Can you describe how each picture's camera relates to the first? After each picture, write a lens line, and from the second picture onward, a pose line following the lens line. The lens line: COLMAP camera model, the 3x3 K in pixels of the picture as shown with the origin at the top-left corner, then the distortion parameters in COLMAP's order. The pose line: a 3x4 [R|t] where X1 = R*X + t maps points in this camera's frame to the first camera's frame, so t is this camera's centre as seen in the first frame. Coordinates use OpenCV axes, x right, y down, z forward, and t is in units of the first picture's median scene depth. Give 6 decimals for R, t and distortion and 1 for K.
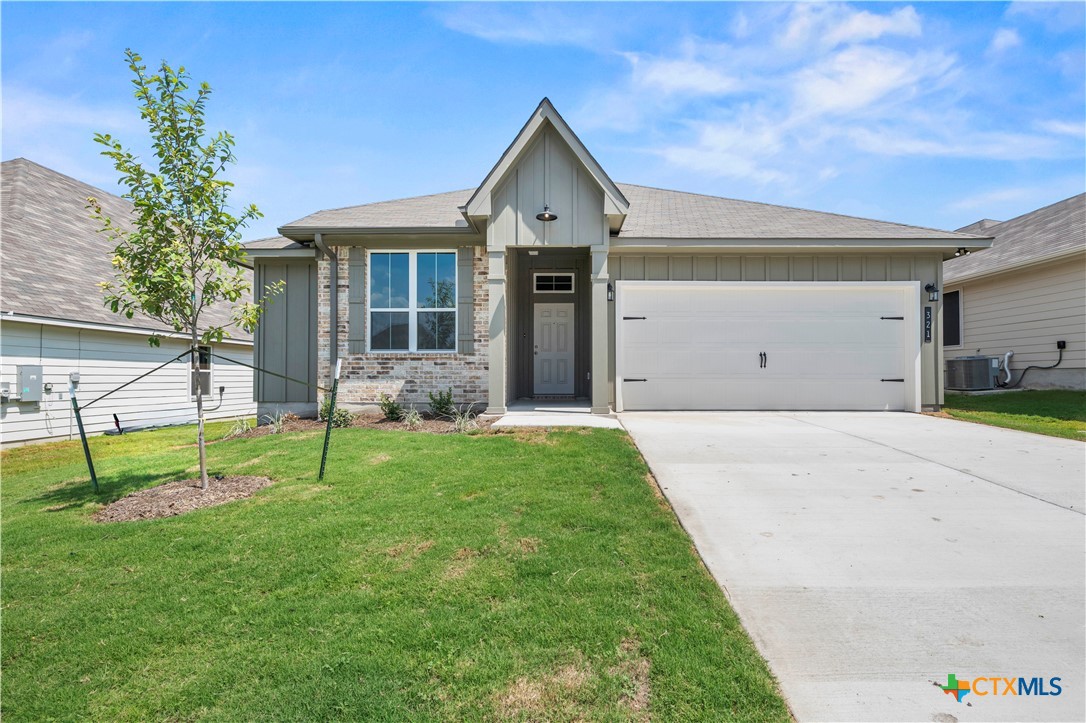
lens RADIAL K [[560.8, 0, 540.5], [0, 560.8, 365.1], [0, 0, 1]] dist [-0.018778, 0.001770]
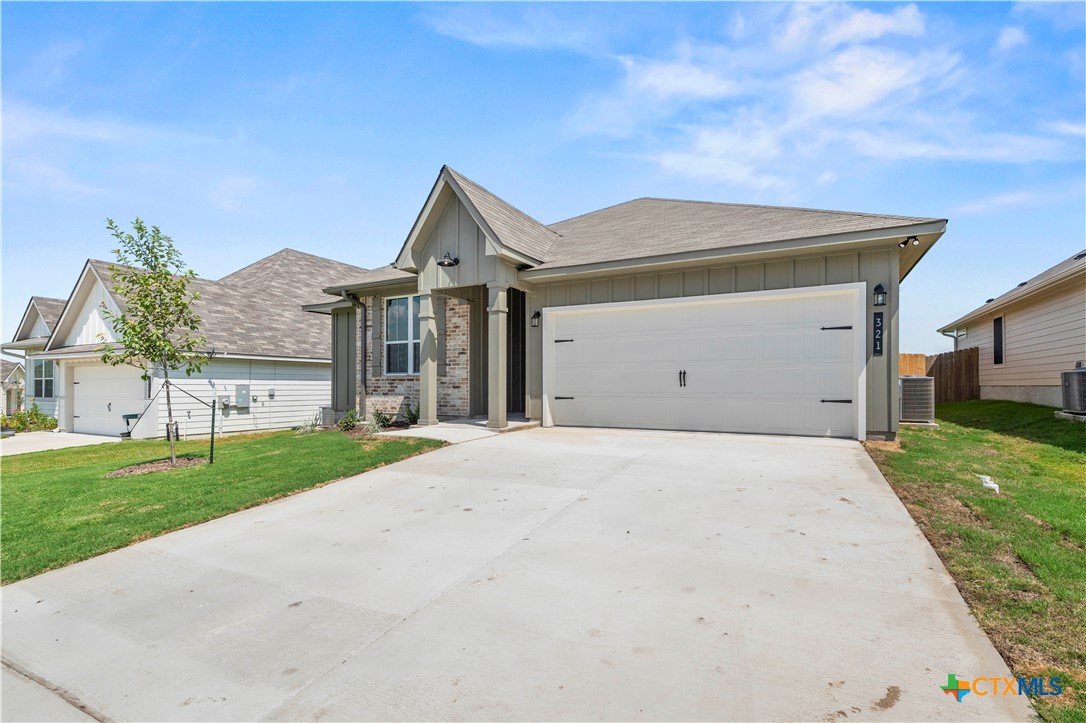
lens RADIAL K [[510.6, 0, 545.2], [0, 510.6, 364.9], [0, 0, 1]] dist [-0.015362, -0.000018]
pose [[0.888503, -0.020315, -0.458421, 0.587845], [0.012641, 0.999724, -0.019803, -0.018075], [0.458696, 0.011800, 0.888515, 0.103530]]
